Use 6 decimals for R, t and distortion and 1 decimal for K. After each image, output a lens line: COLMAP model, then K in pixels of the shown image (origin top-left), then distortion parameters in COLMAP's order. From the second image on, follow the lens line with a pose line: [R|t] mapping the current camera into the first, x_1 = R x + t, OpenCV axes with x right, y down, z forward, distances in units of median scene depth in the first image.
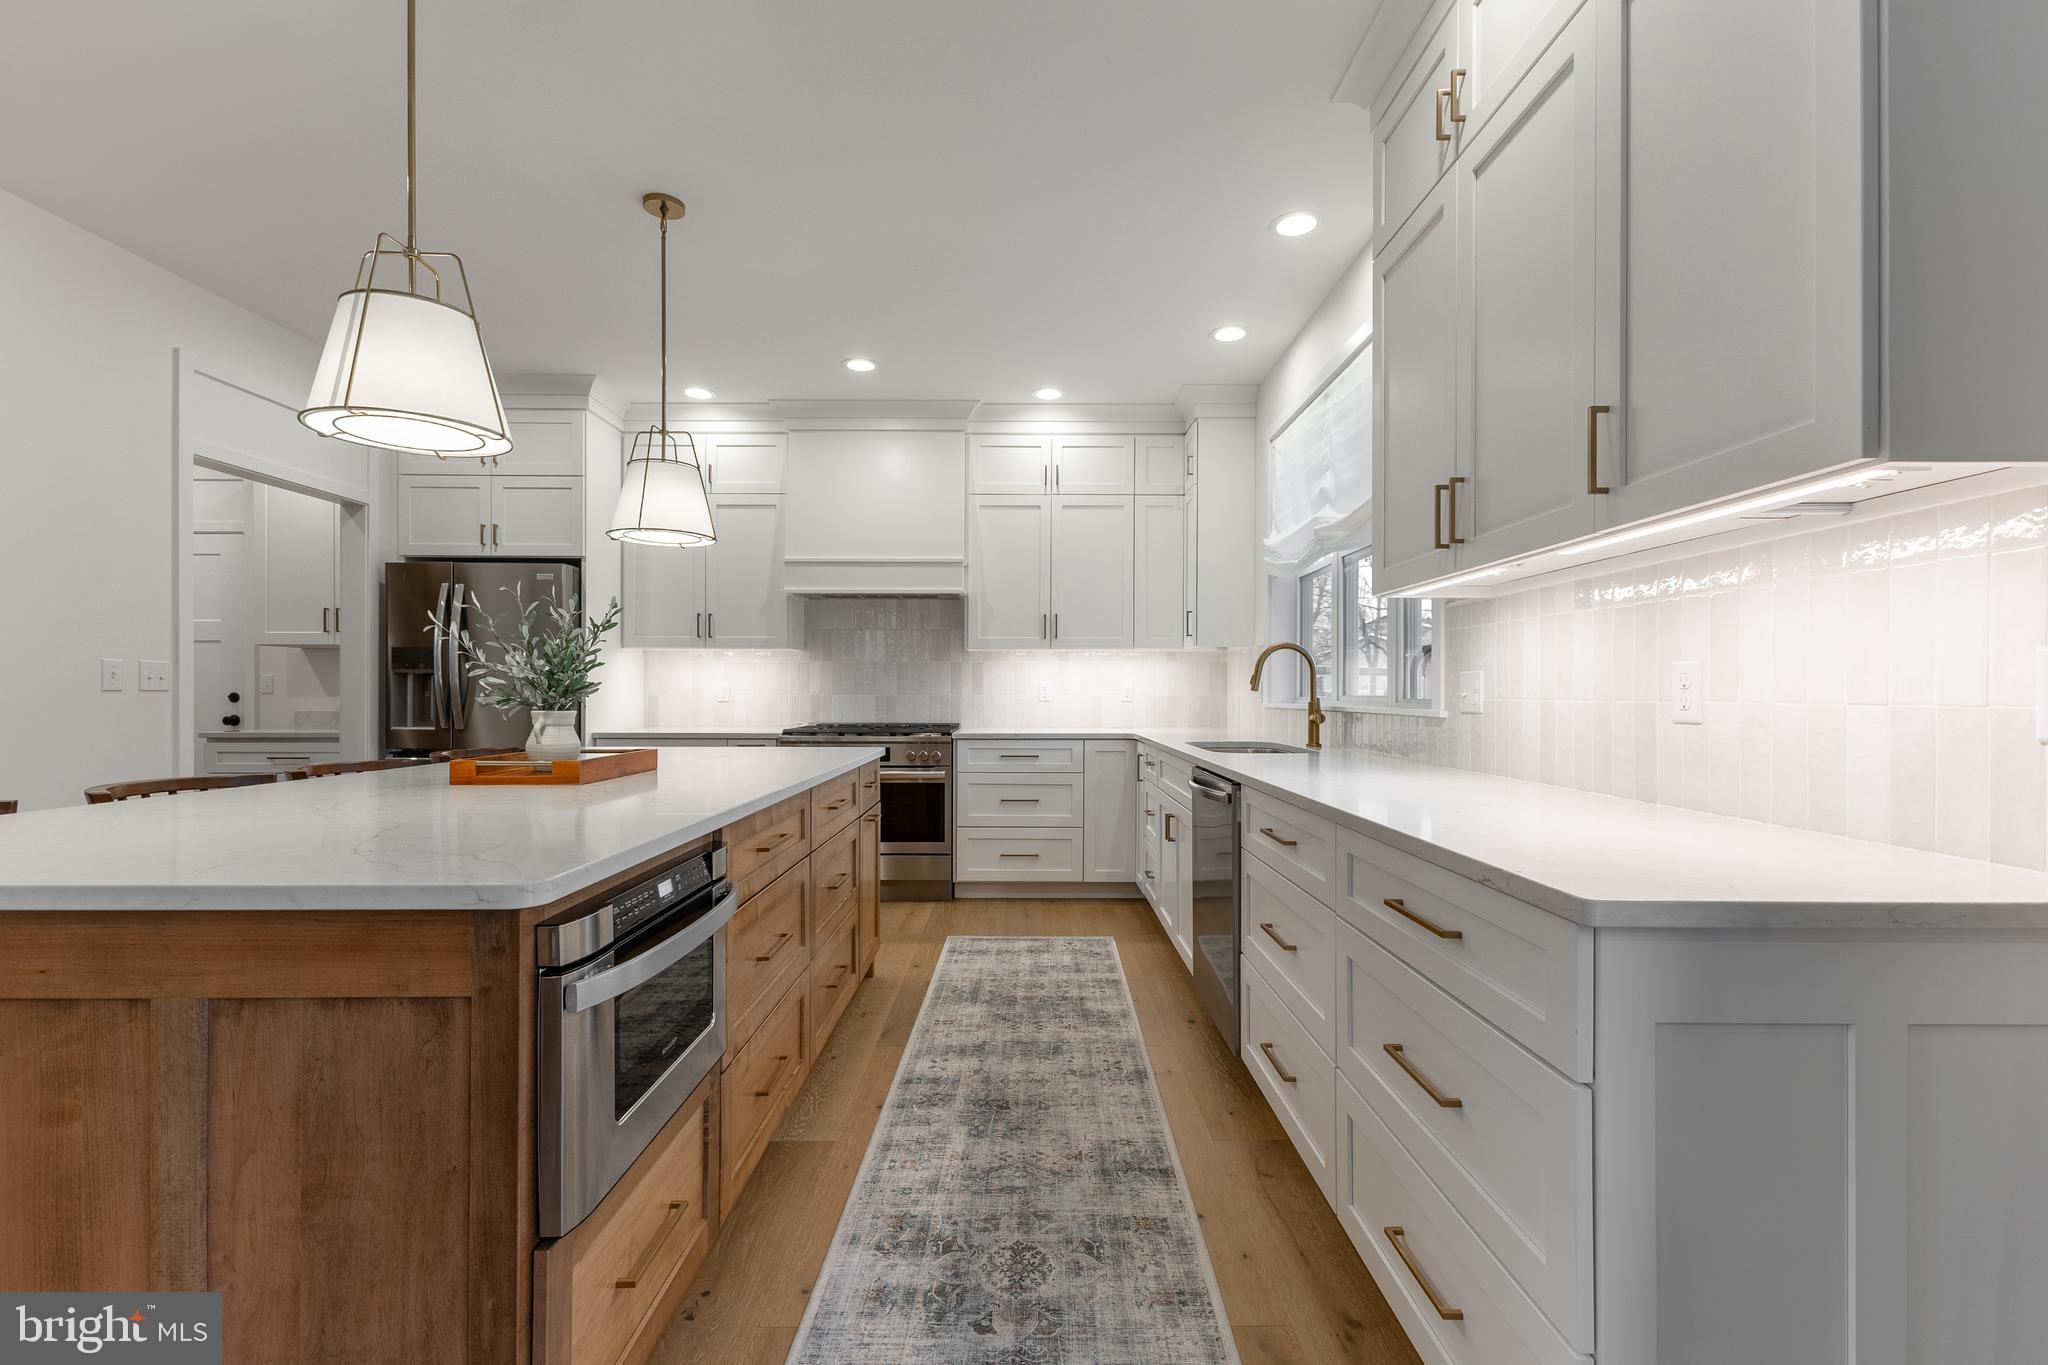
lens RADIAL K [[886.1, 0, 1029.3], [0, 886.1, 692.0], [0, 0, 1]] dist [-0.000140, 0.000011]
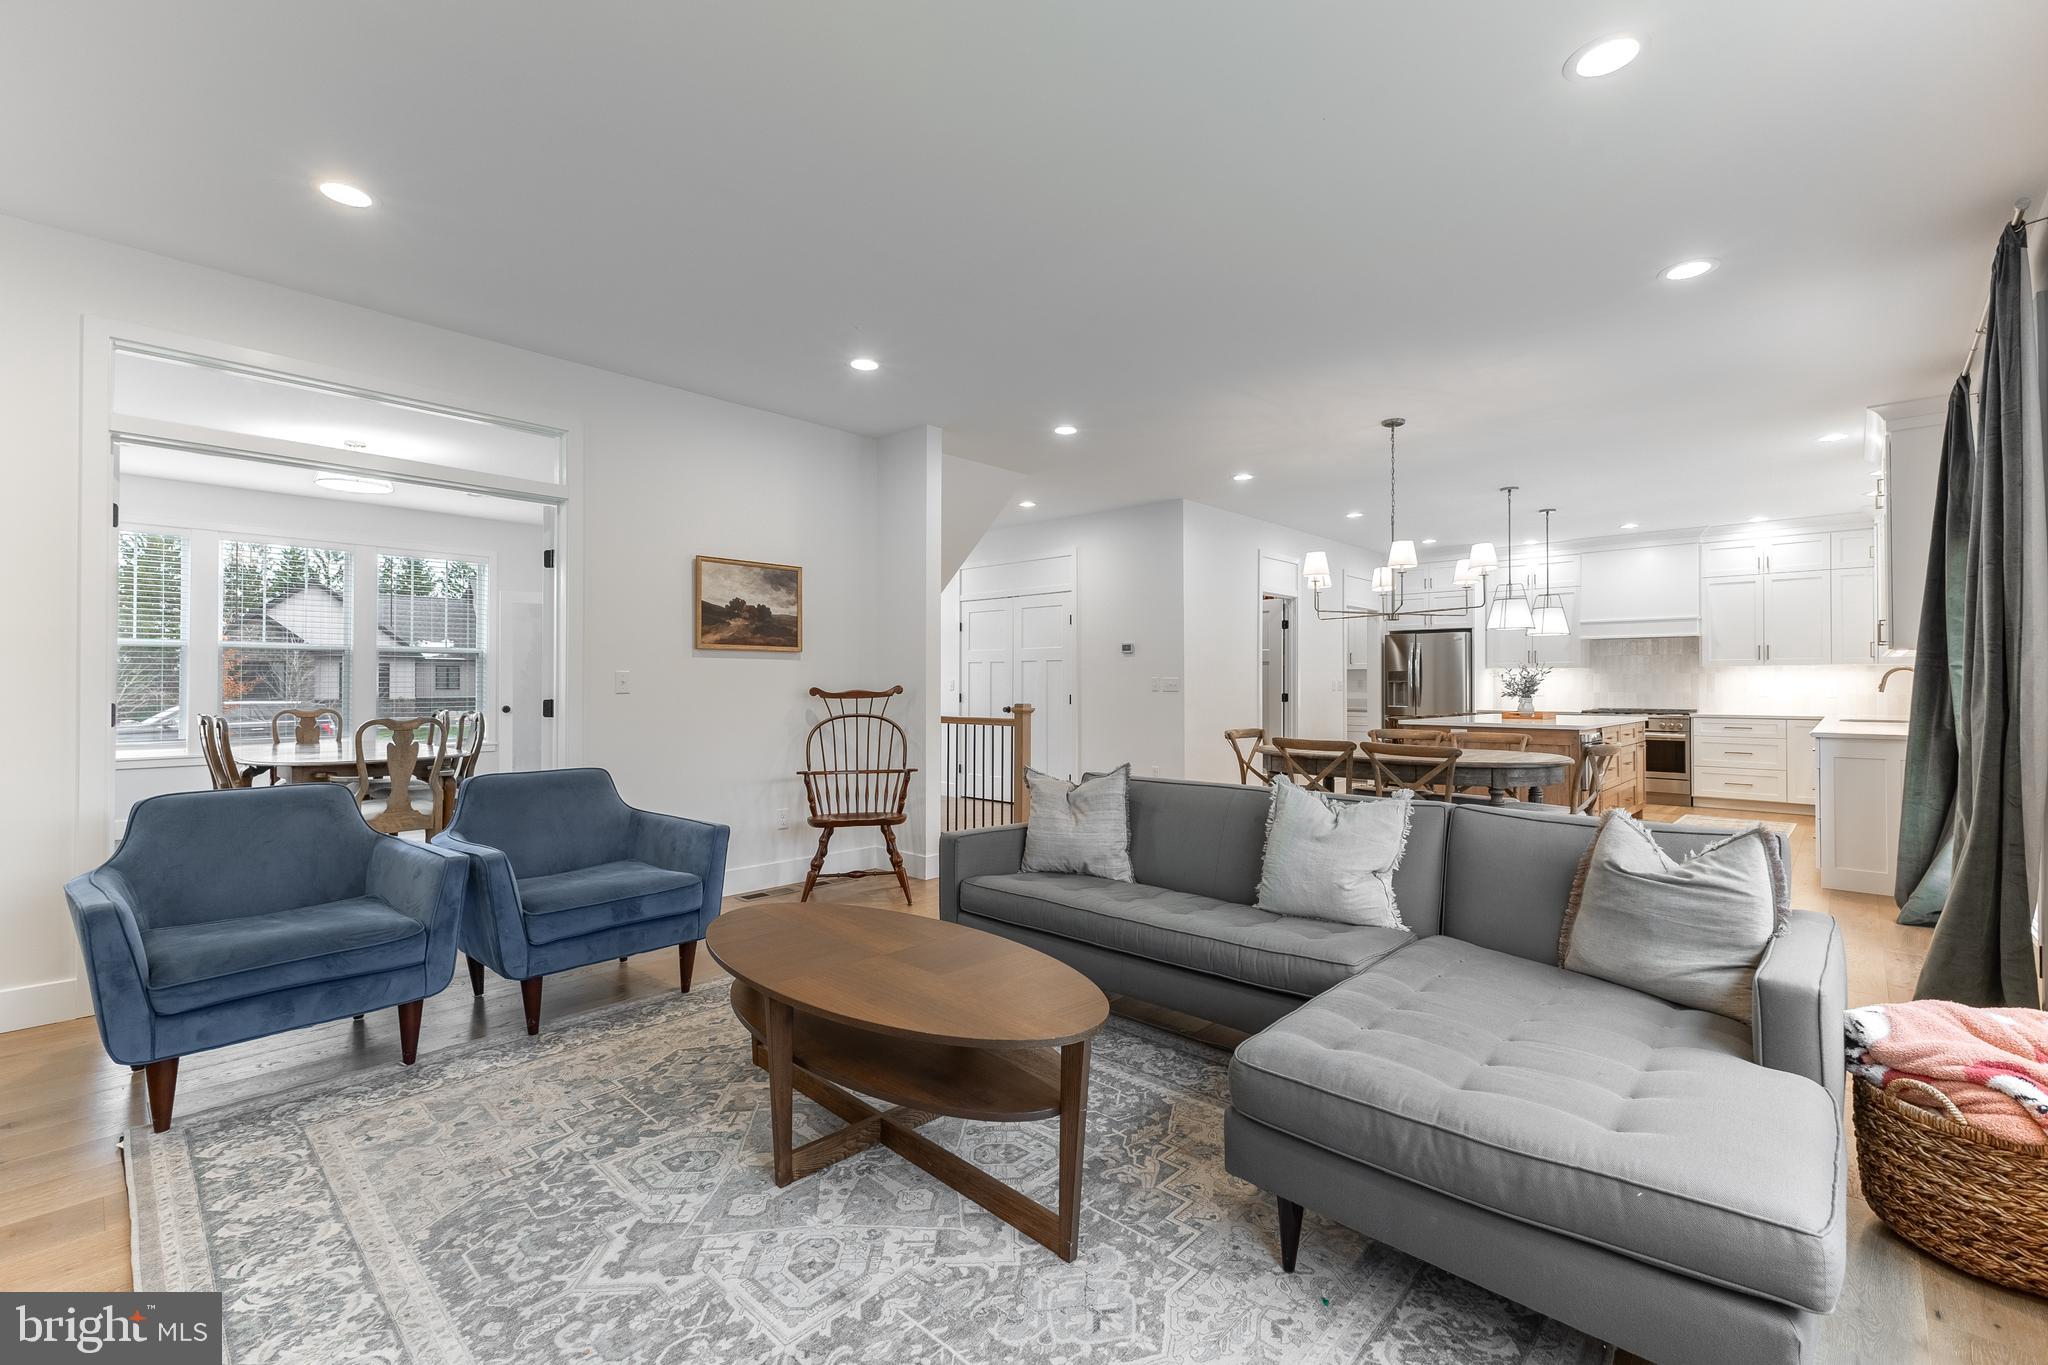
lens RADIAL K [[886.1, 0, 1033.8], [0, 886.1, 683.8], [0, 0, 1]] dist [-0.000140, 0.000011]
pose [[0.736222, -0.005444, -0.676718, 0.148490], [0.003639, 0.999985, -0.004085, -0.013634], [0.676730, 0.000545, 0.736231, -1.224312]]
